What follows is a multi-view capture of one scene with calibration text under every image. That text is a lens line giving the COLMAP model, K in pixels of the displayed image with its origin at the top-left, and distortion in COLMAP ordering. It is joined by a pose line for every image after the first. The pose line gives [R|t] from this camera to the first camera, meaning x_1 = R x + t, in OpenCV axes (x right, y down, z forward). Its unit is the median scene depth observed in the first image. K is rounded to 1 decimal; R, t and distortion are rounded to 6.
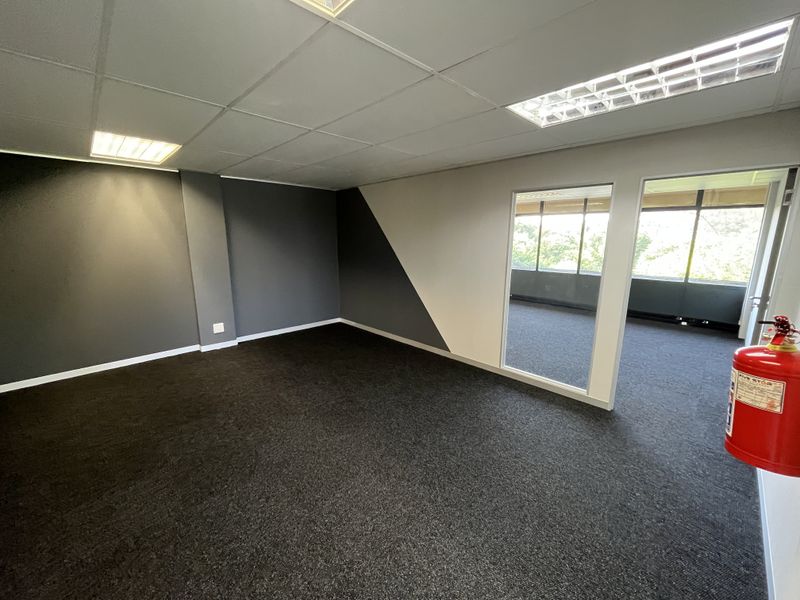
lens RADIAL K [[324.1, 0, 399.6], [0, 324.1, 298.7], [0, 0, 1]] dist [0.002455, -0.000028]
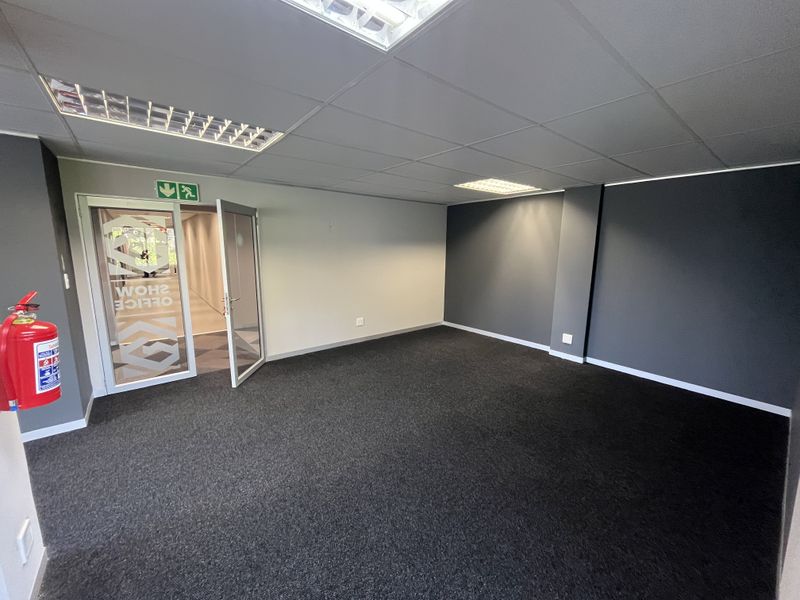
lens RADIAL K [[324.1, 0, 397.1], [0, 324.1, 299.6], [0, 0, 1]] dist [0.002455, -0.000028]
pose [[-0.102121, 0.158704, -0.982031, 0.850626], [-0.197081, 0.964396, 0.176348, -0.182506], [0.975054, 0.211549, -0.067207, 0.952438]]
